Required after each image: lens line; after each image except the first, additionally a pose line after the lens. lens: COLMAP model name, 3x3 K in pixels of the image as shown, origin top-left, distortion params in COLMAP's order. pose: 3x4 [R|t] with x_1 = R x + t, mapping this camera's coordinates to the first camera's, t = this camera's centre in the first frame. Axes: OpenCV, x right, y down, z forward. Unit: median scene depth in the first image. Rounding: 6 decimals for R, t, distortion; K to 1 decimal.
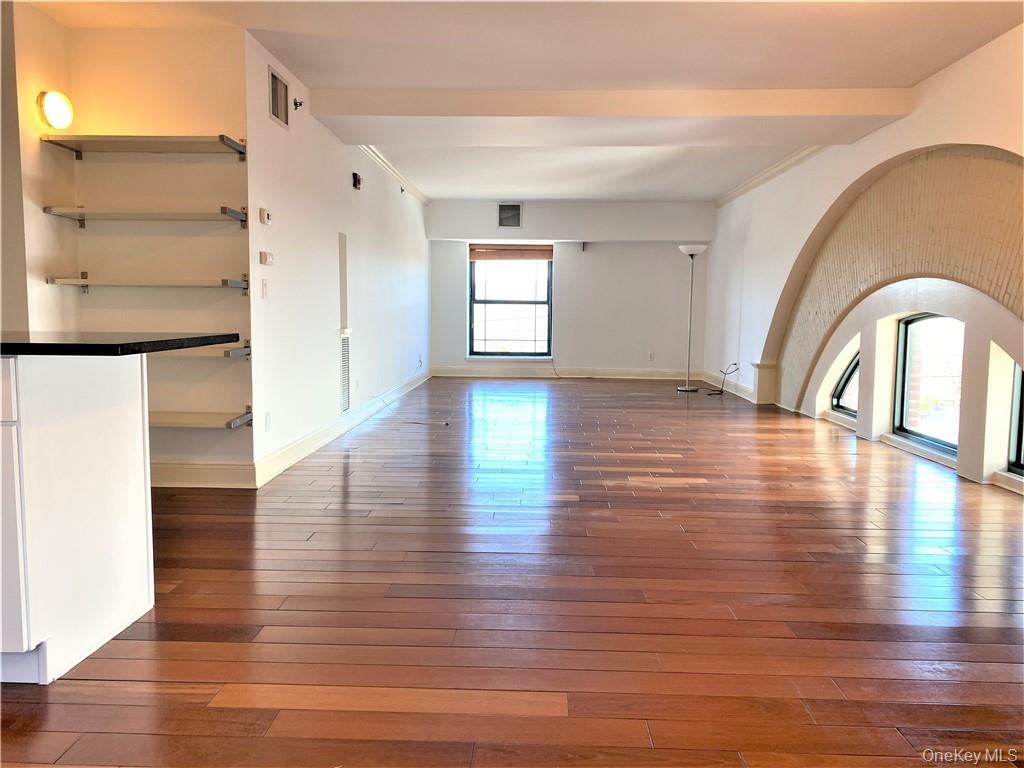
lens RADIAL K [[779.8, 0, 512.0], [0, 779.8, 384.0], [0, 0, 1]] dist [0.003199, -0.003077]
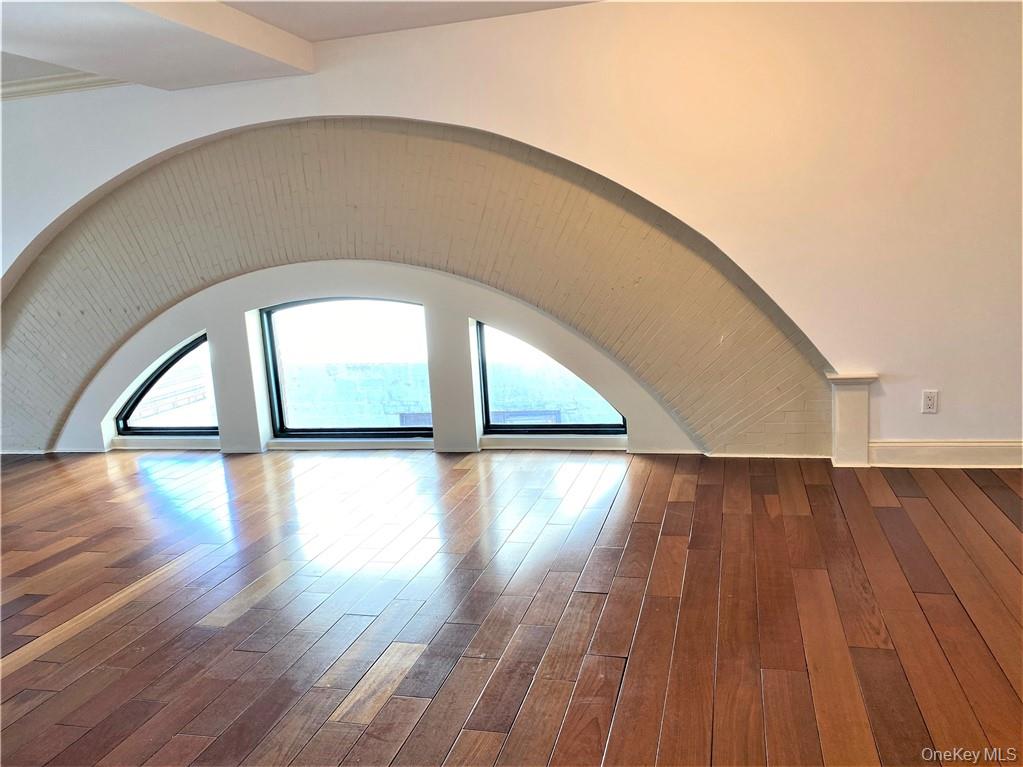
lens RADIAL K [[779.0, 0, 511.5], [0, 779.0, 383.5], [0, 0, 1]] dist [0.003199, -0.003077]
pose [[0.213354, -0.167536, 0.962503, -0.296343], [0.154466, 0.978580, 0.136094, -0.076659], [-0.964687, 0.119638, 0.234662, 0.533784]]
